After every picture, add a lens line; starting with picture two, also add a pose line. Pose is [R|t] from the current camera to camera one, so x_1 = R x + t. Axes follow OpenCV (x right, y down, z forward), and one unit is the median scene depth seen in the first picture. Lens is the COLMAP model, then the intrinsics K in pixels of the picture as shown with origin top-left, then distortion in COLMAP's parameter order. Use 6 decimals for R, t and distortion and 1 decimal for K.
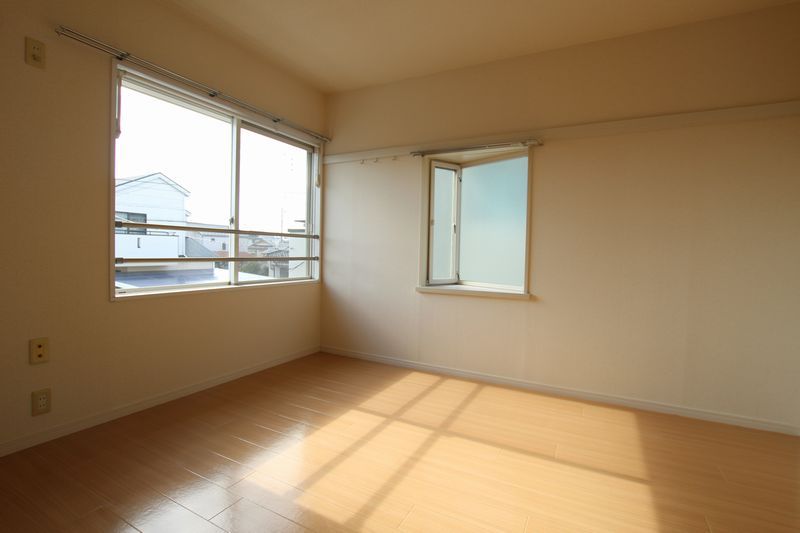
lens RADIAL K [[382.0, 0, 401.0], [0, 382.0, 266.7], [0, 0, 1]] dist [-0.024596, 0.000522]
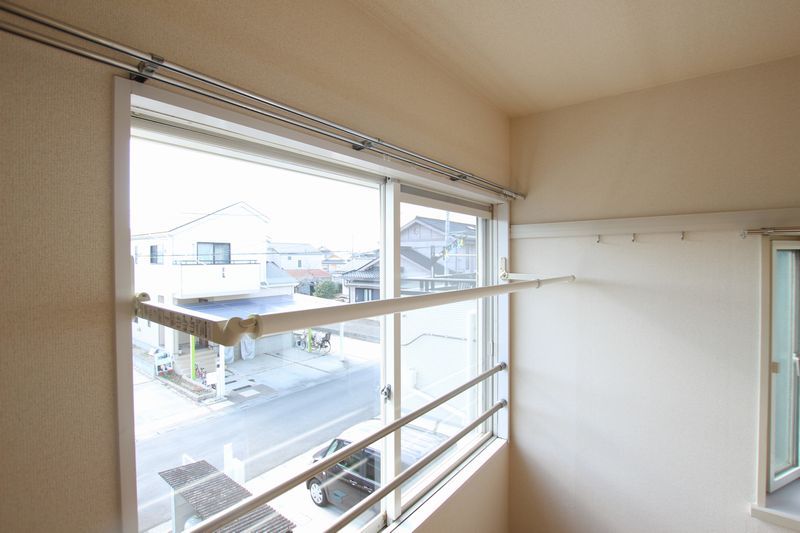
lens RADIAL K [[382.0, 0, 397.4], [0, 382.0, 263.2], [0, 0, 1]] dist [-0.024596, 0.000522]
pose [[0.983535, -0.024249, -0.179082, -0.271468], [0.018403, 0.999244, -0.034233, -0.216130], [0.179777, 0.030373, 0.983238, 0.411085]]
